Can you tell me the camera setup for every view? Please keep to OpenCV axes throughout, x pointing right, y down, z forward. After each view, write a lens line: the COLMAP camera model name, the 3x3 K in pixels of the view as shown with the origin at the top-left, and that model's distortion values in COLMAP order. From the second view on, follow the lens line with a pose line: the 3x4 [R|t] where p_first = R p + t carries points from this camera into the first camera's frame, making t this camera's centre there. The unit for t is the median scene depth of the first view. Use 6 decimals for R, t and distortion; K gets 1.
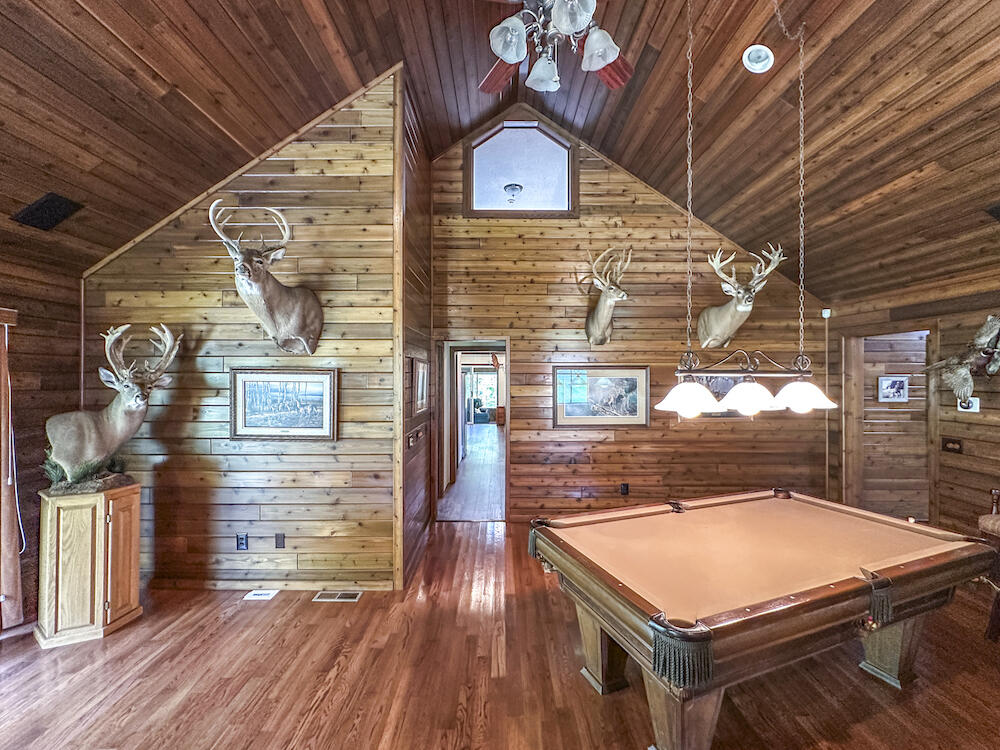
lens RADIAL K [[418.8, 0, 500.1], [0, 418.8, 376.6], [0, 0, 1]] dist [-0.002846, 0.000092]
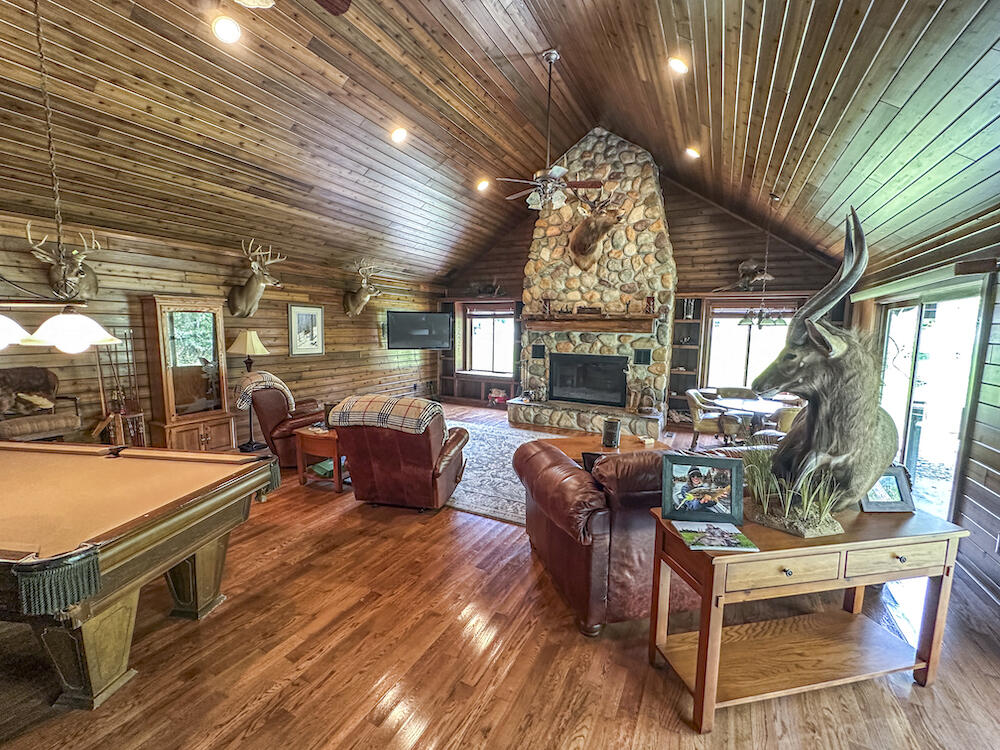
lens RADIAL K [[418.8, 0, 500.1], [0, 418.8, 376.6], [0, 0, 1]] dist [-0.002846, 0.000092]
pose [[-0.880942, -0.073726, 0.467445, -0.521618], [-0.020846, 0.992876, 0.117312, 0.015518], [-0.472764, 0.093601, -0.876204, 0.885043]]
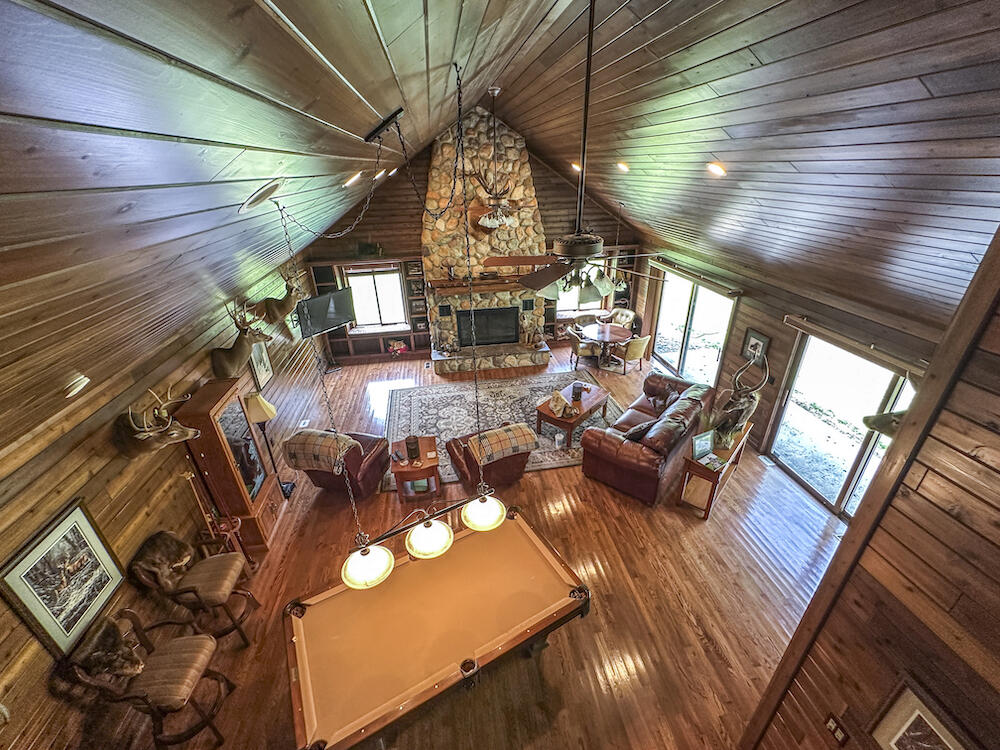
lens RADIAL K [[418.8, 0, 500.1], [0, 418.8, 376.6], [0, 0, 1]] dist [-0.002846, 0.000092]
pose [[-0.989307, 0.084950, -0.118558, 0.346544], [0.022051, 0.890643, 0.454168, -0.666135], [0.144174, 0.446697, -0.882992, 1.359706]]
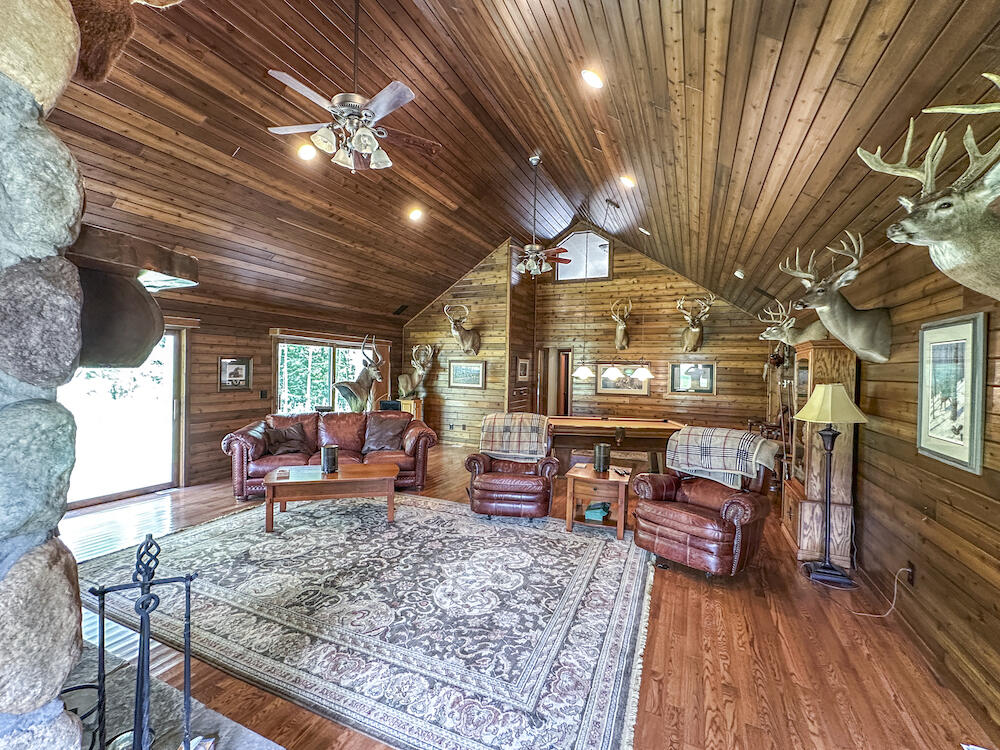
lens RADIAL K [[426.4, 0, 500.0], [0, 426.4, 375.0], [0, 0, 1]] dist [-0.004001, -0.000013]
pose [[0.907768, 0.024133, -0.418778, 0.758077], [-0.020611, 0.999704, 0.012932, 0.028499], [0.418966, -0.003108, 0.907997, -1.275106]]
